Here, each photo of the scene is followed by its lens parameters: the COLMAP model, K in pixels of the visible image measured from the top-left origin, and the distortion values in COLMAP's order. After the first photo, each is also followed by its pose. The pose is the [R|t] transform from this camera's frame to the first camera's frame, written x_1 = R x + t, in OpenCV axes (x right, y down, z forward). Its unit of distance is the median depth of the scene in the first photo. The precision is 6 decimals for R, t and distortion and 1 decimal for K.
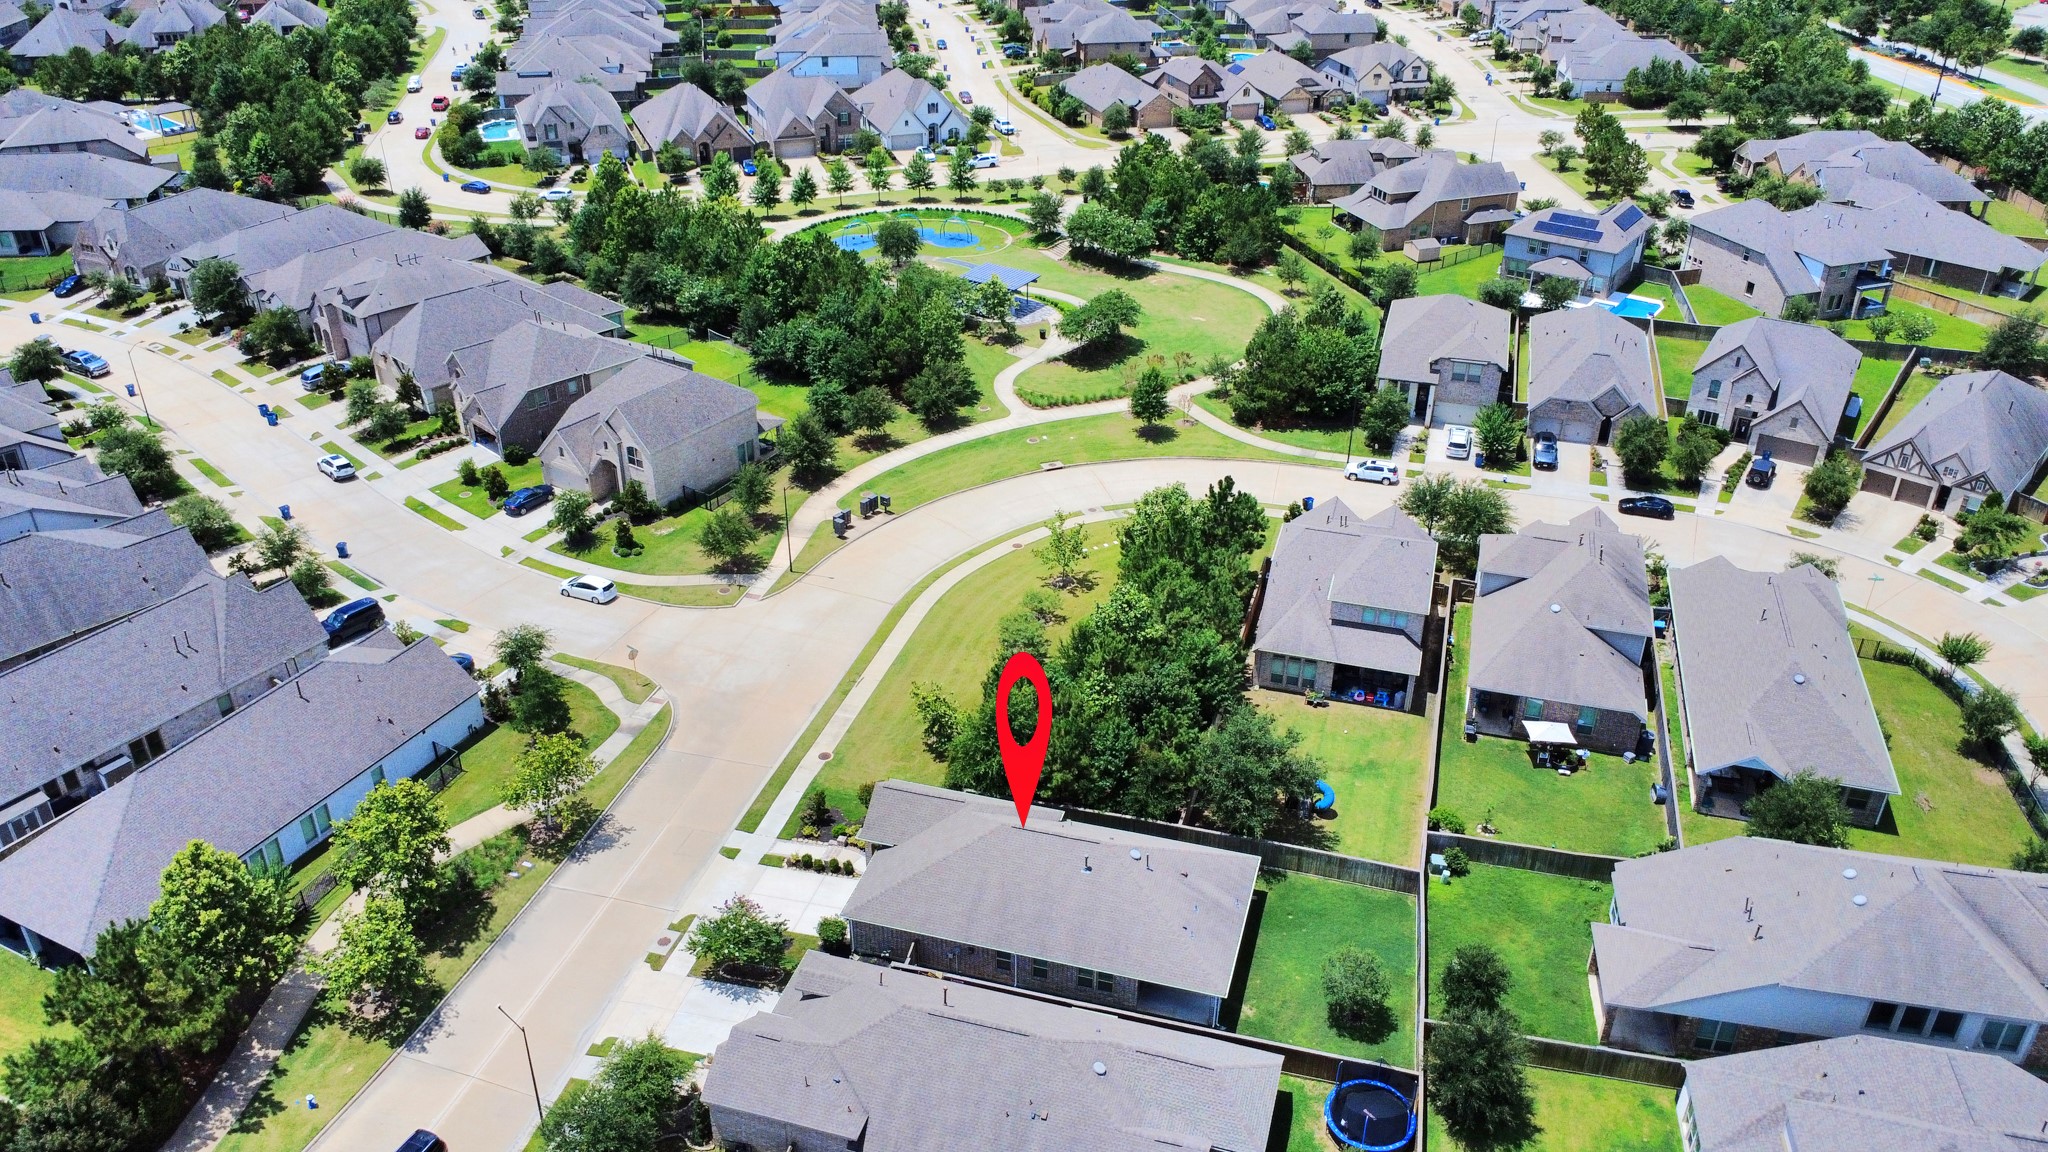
lens RADIAL K [[1515.5, 0, 1024.0], [0, 1515.5, 573.6], [0, 0, 1]] dist [-0.002377, -0.001353]
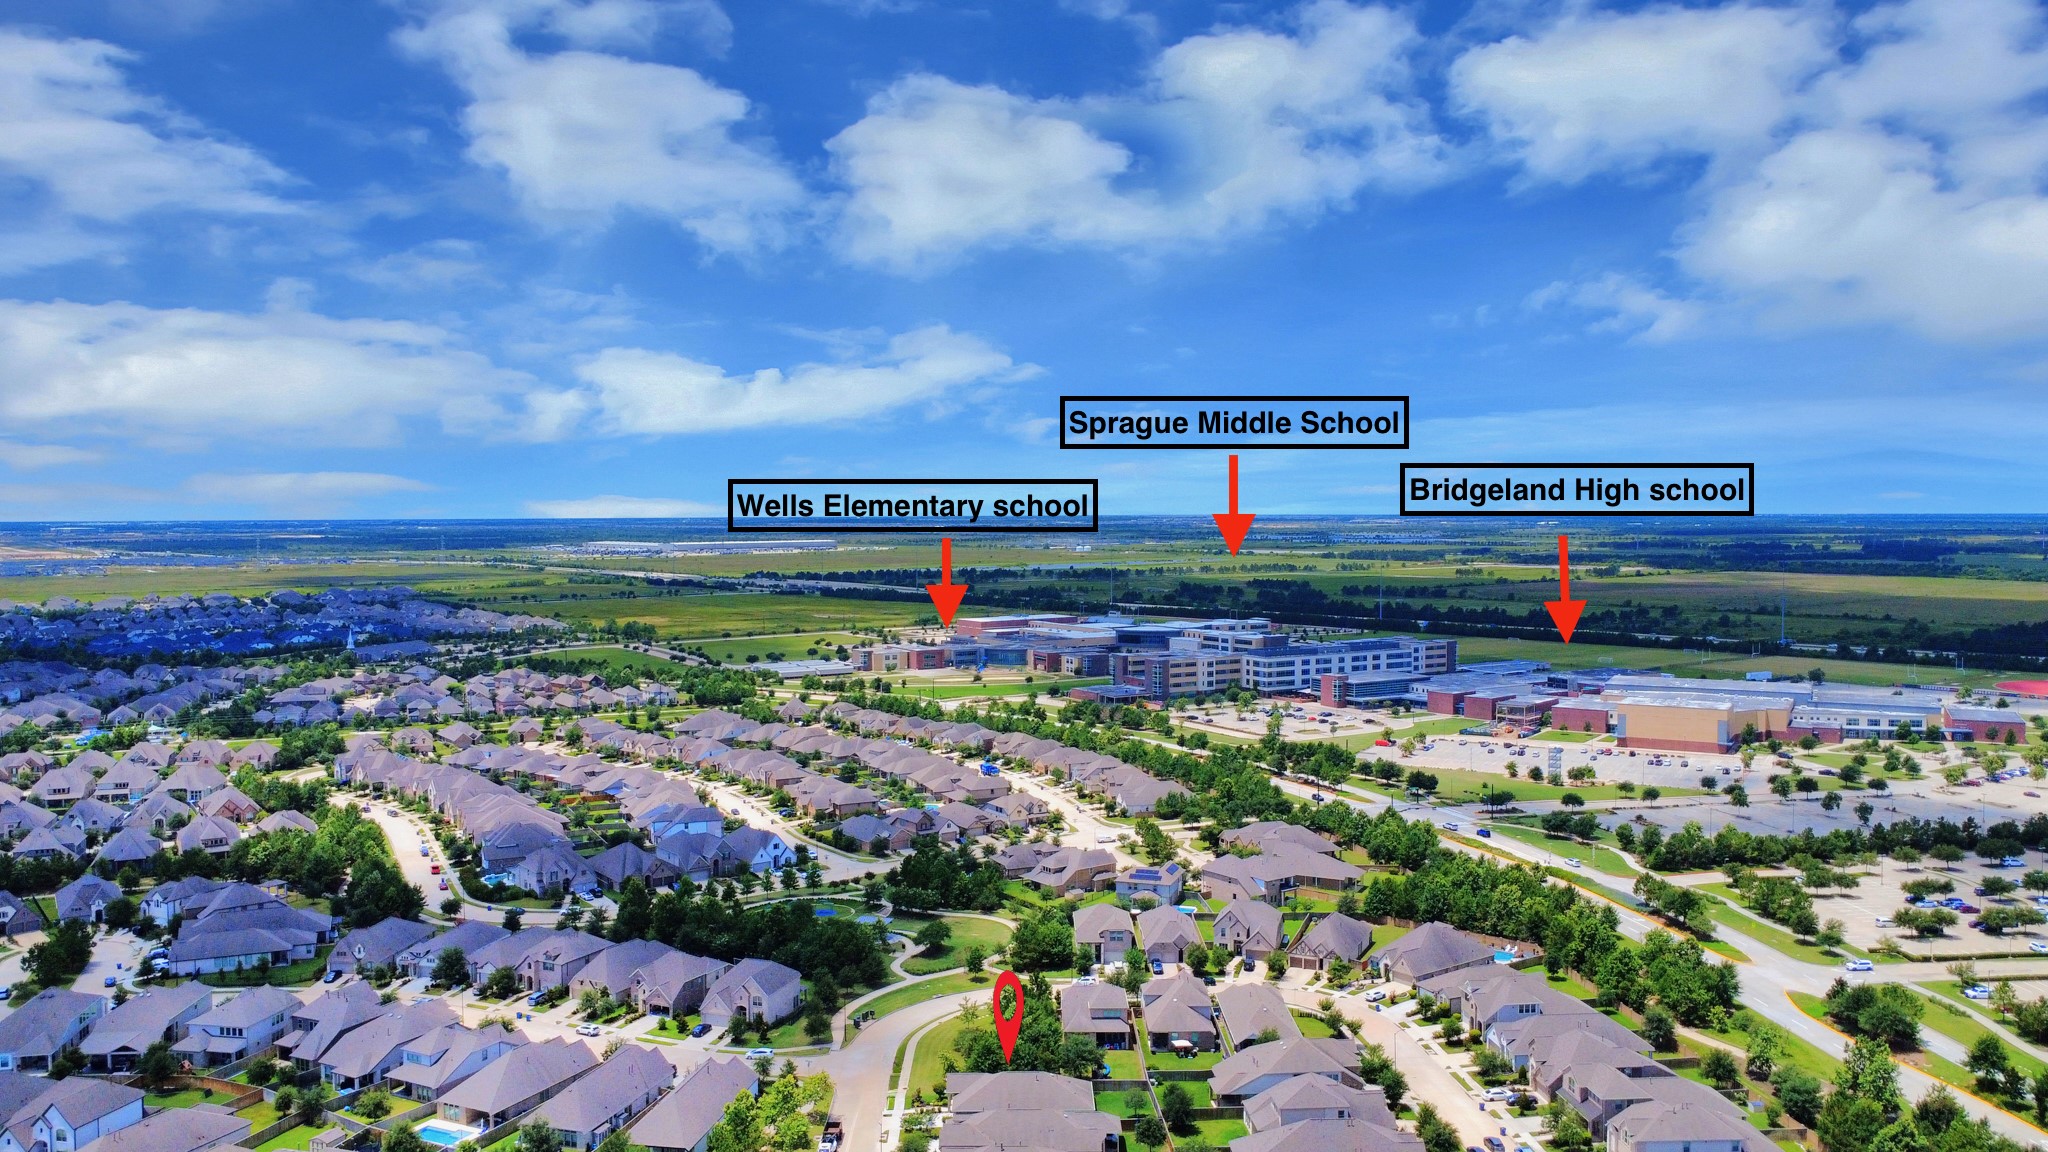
lens RADIAL K [[1515.5, 0, 1017.0], [0, 1515.5, 574.3], [0, 0, 1]] dist [-0.002377, -0.001353]
pose [[0.959784, -0.021917, 0.279884, -0.337267], [0.149661, 0.883419, -0.444041, 0.269911], [-0.237522, 0.468071, 0.851171, -0.808301]]
